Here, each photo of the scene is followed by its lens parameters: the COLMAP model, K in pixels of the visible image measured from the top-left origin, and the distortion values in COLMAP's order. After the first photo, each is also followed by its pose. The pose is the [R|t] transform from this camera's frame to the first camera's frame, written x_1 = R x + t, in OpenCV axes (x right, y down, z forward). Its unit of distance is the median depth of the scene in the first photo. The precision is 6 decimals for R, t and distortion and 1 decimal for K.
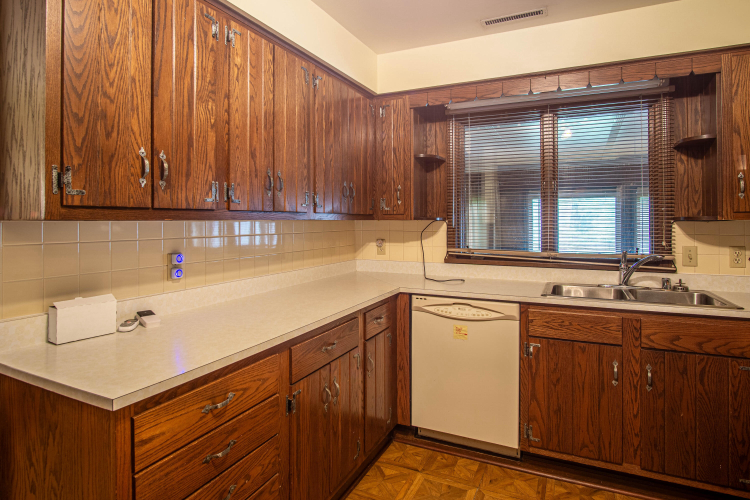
lens RADIAL K [[424.1, 0, 379.8], [0, 424.1, 221.3], [0, 0, 1]] dist [-0.022046, 0.000575]
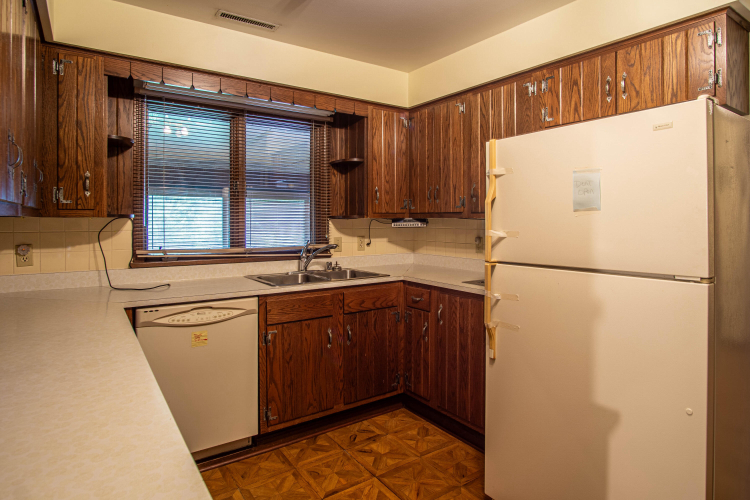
lens RADIAL K [[424.1, 0, 379.8], [0, 424.1, 221.3], [0, 0, 1]] dist [-0.022046, 0.000575]
pose [[0.494411, -0.004459, 0.869217, -0.425263], [-0.002235, 0.999977, 0.006401, -0.001695], [-0.869225, -0.005107, 0.494390, 0.207355]]
